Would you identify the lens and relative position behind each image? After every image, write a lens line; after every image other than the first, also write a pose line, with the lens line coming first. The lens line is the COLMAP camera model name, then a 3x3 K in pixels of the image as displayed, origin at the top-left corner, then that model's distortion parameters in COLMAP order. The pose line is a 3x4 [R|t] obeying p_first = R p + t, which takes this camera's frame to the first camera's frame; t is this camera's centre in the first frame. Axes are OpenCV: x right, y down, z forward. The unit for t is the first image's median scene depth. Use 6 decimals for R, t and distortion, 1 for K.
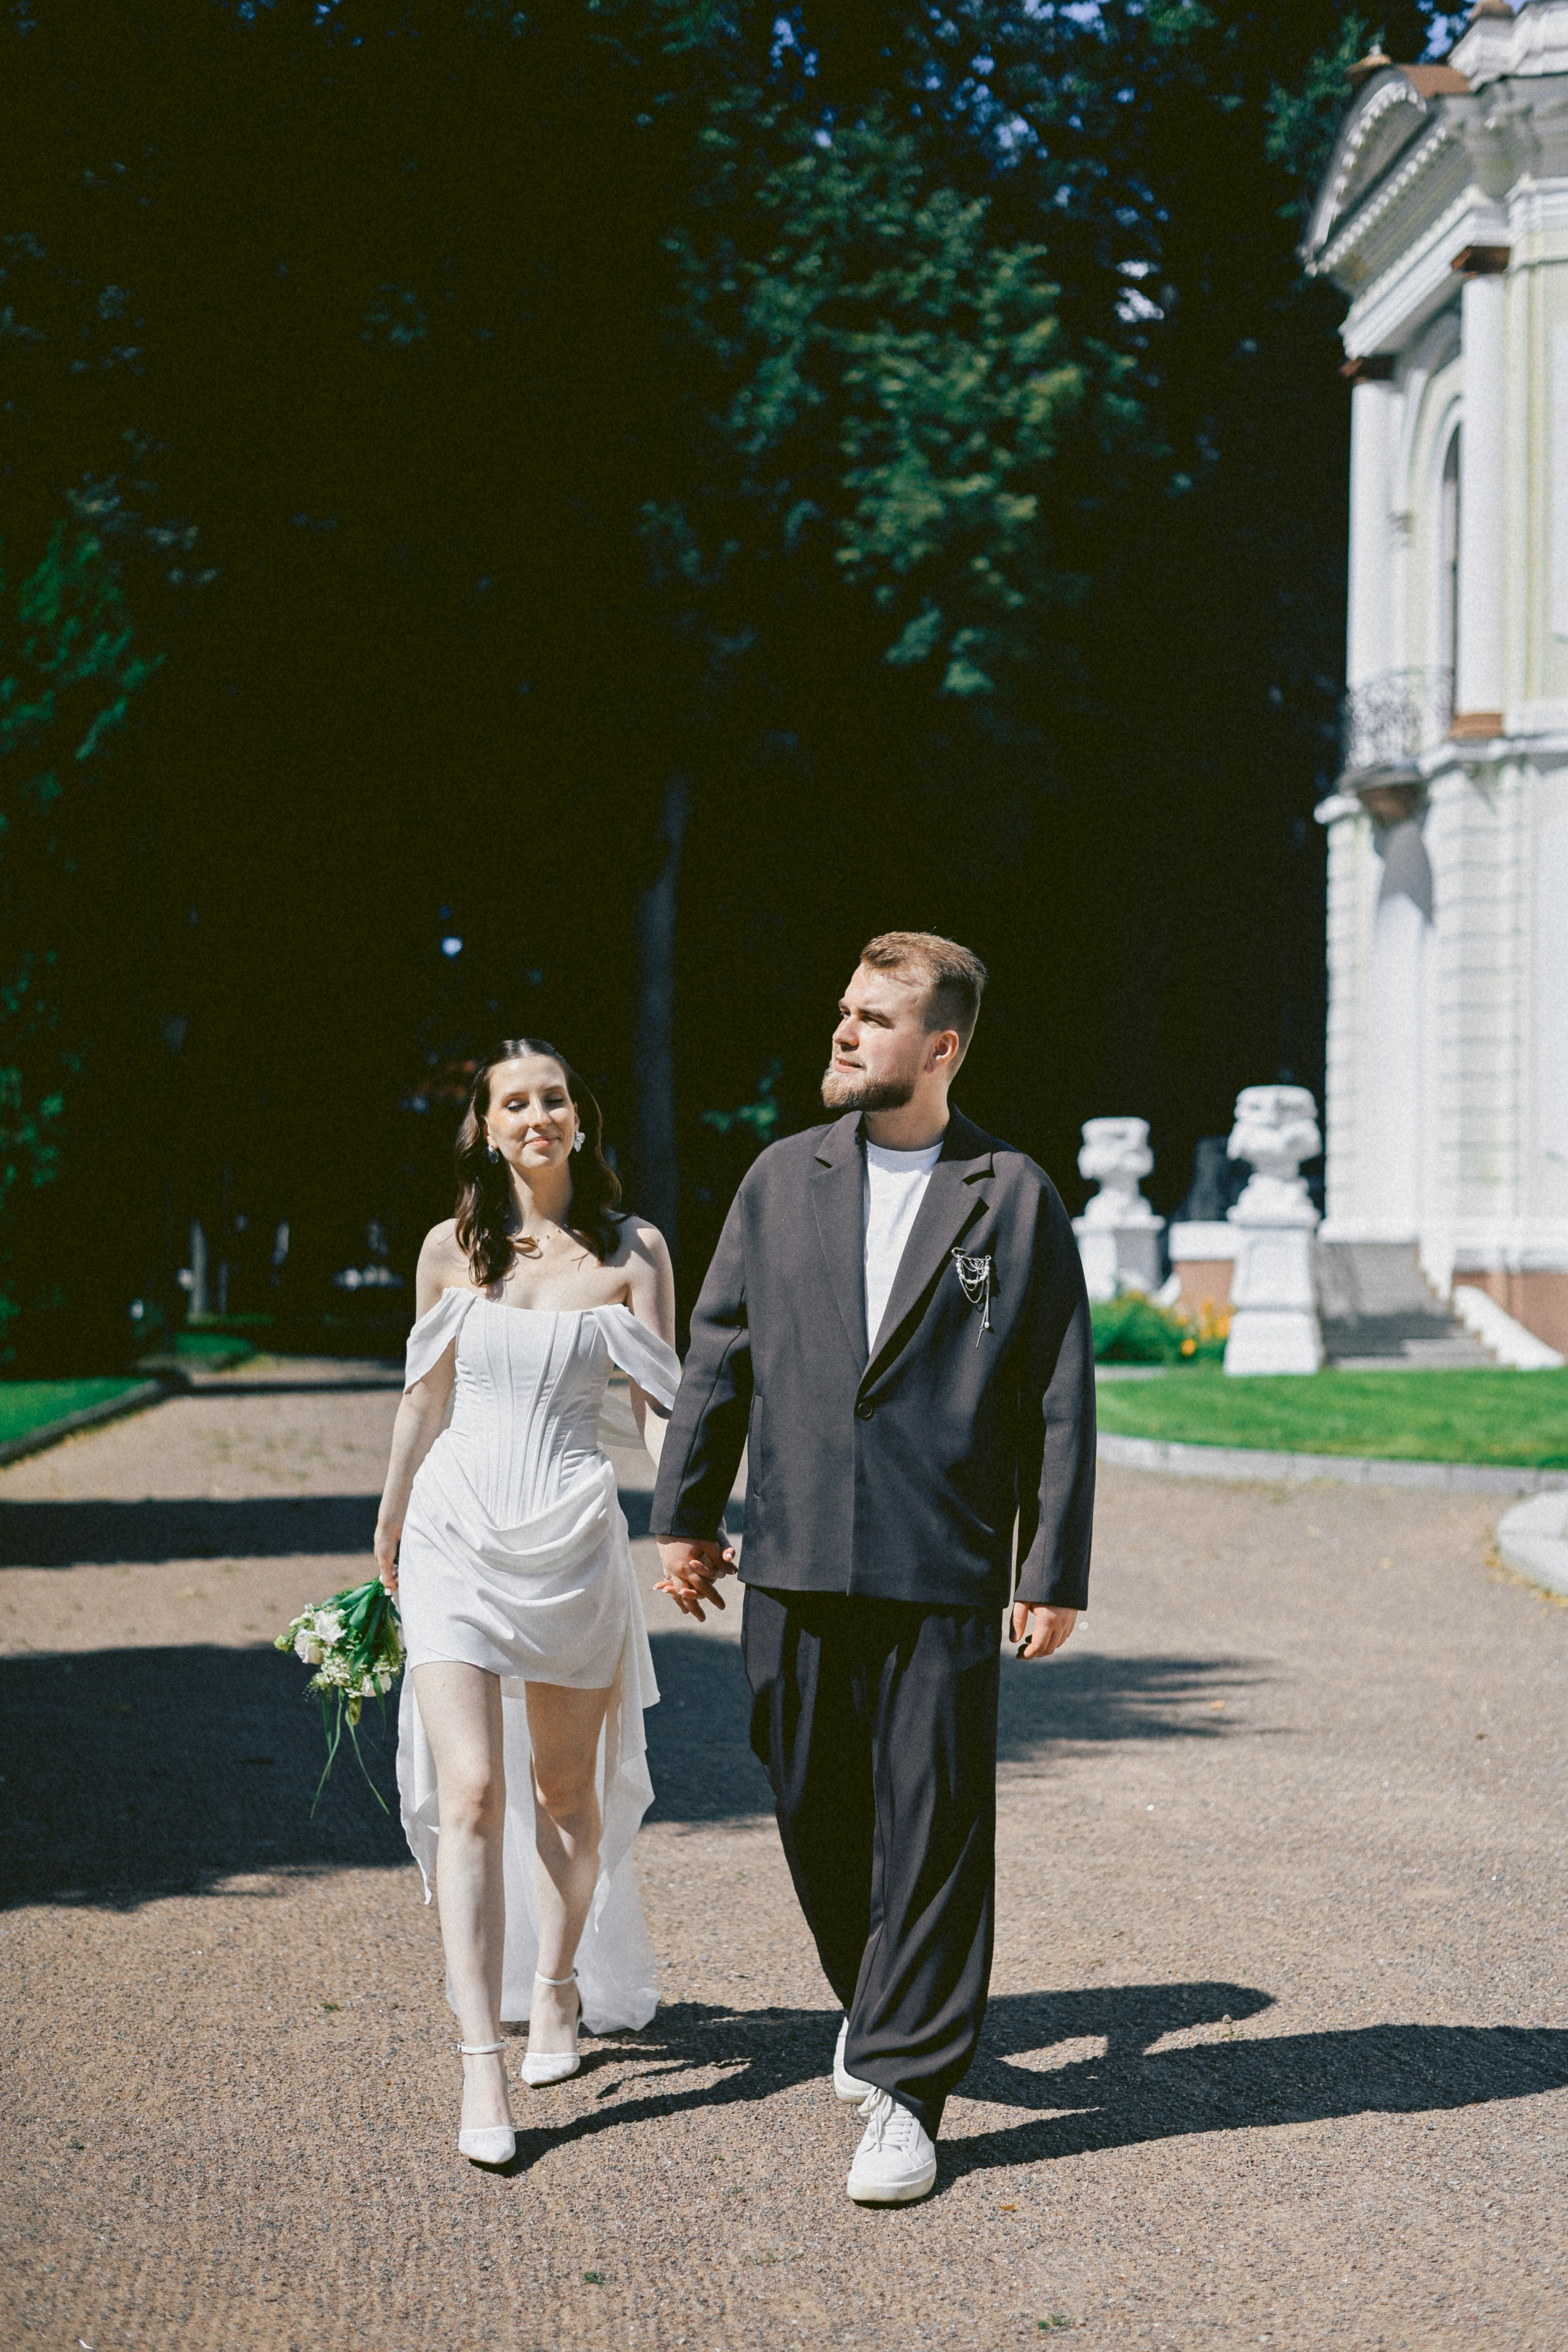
lens RADIAL K [[3402.5, 0, 784.0], [0, 3402.5, 1176.0], [0, 0, 1]] dist [-0.015274, 0.027127]
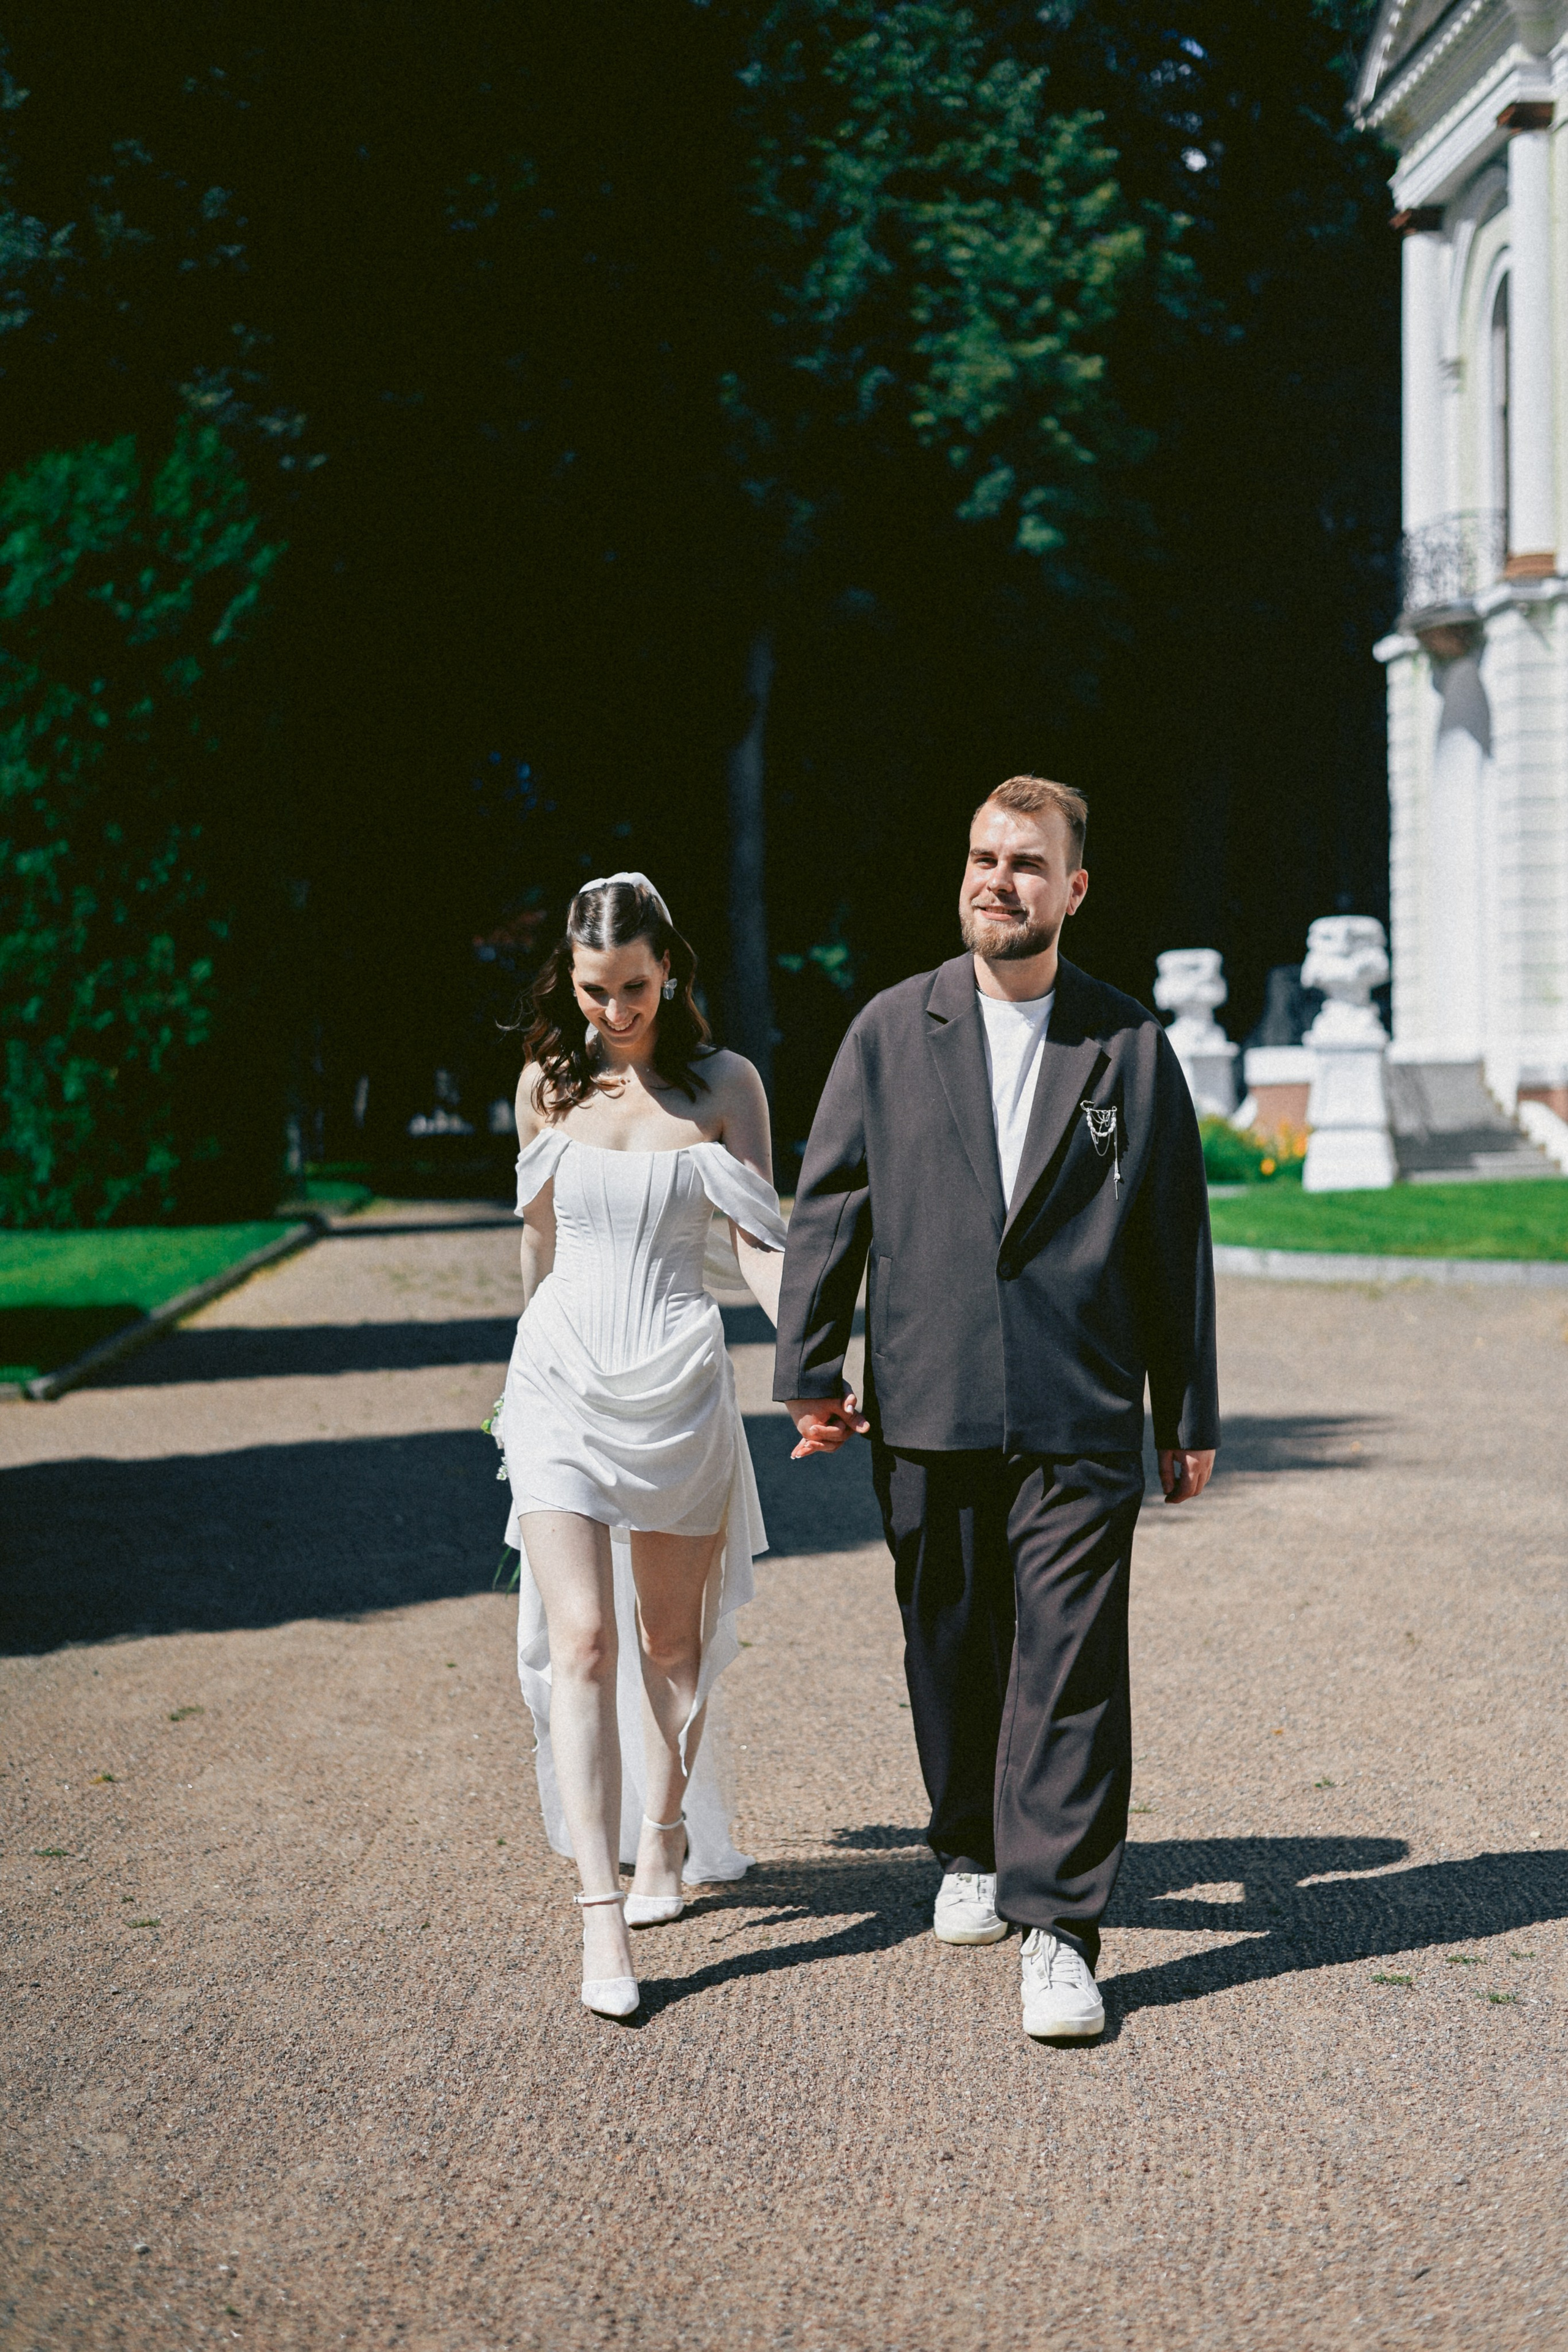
lens RADIAL K [[3557.9, 0, 702.6], [0, 3557.9, 1211.3], [0, 0, 1]] dist [-0.086457, 0.213458]
pose [[0.999265, -0.027823, -0.026388, -0.026859], [0.029249, 0.998041, 0.055304, -0.001843], [0.024798, -0.056035, 0.998121, -0.101454]]
